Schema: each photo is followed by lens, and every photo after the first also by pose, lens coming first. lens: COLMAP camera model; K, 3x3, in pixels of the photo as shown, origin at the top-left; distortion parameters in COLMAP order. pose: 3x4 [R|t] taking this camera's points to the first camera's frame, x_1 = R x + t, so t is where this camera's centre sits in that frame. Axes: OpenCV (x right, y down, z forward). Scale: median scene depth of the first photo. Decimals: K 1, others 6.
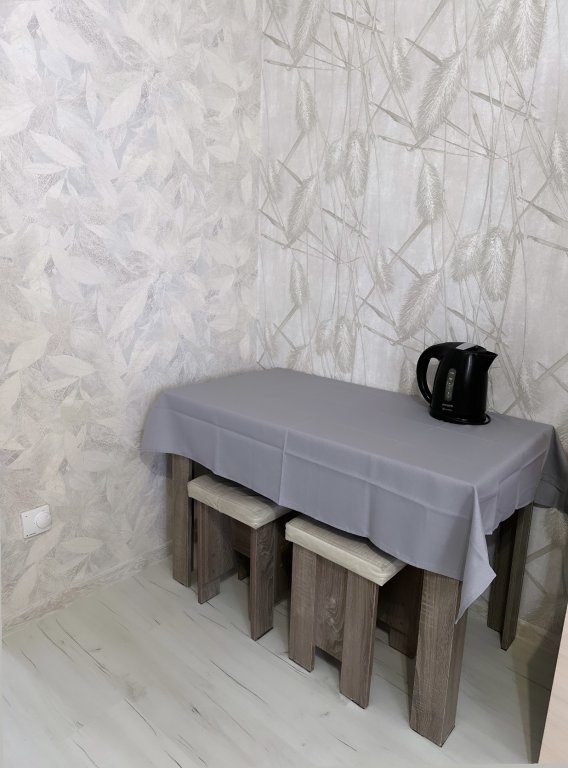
lens RADIAL K [[538.7, 0, 283.5], [0, 538.7, 386.8], [0, 0, 1]] dist [0.025649, -0.037789]
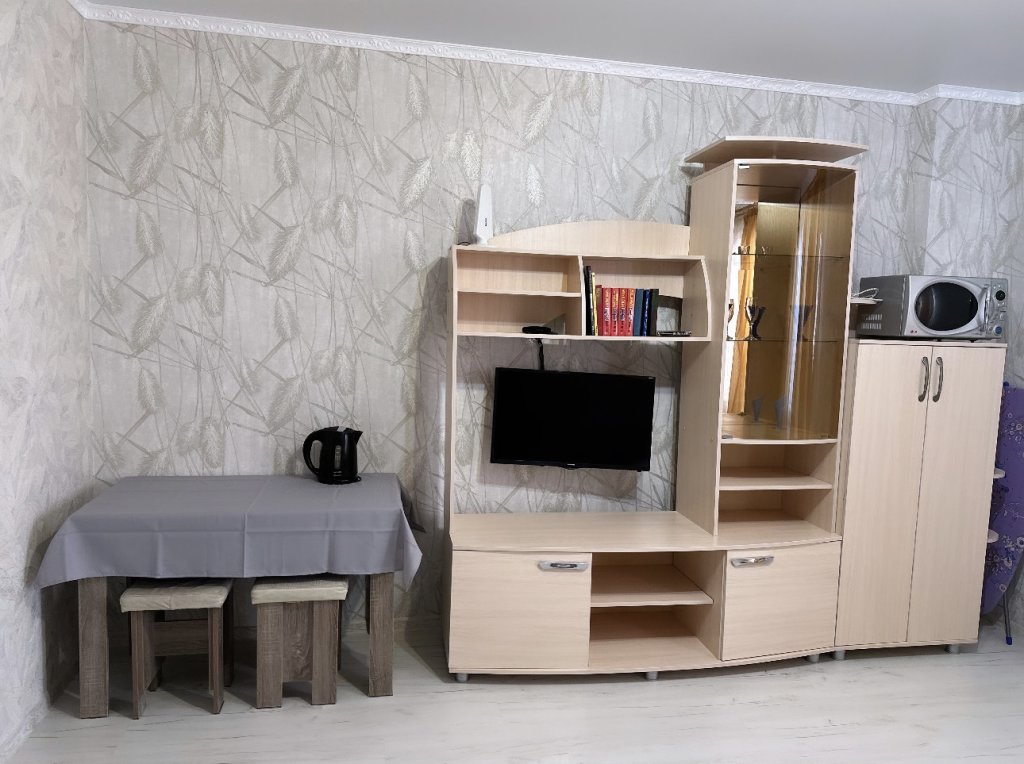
lens RADIAL K [[718.3, 0, 513.0], [0, 718.3, 377.2], [0, 0, 1]] dist [0.025649, -0.037789]
pose [[0.615629, -0.075091, 0.784450, -0.724670], [0.178258, 0.982917, -0.045806, -0.034567], [-0.767610, 0.168034, 0.618498, -0.459971]]
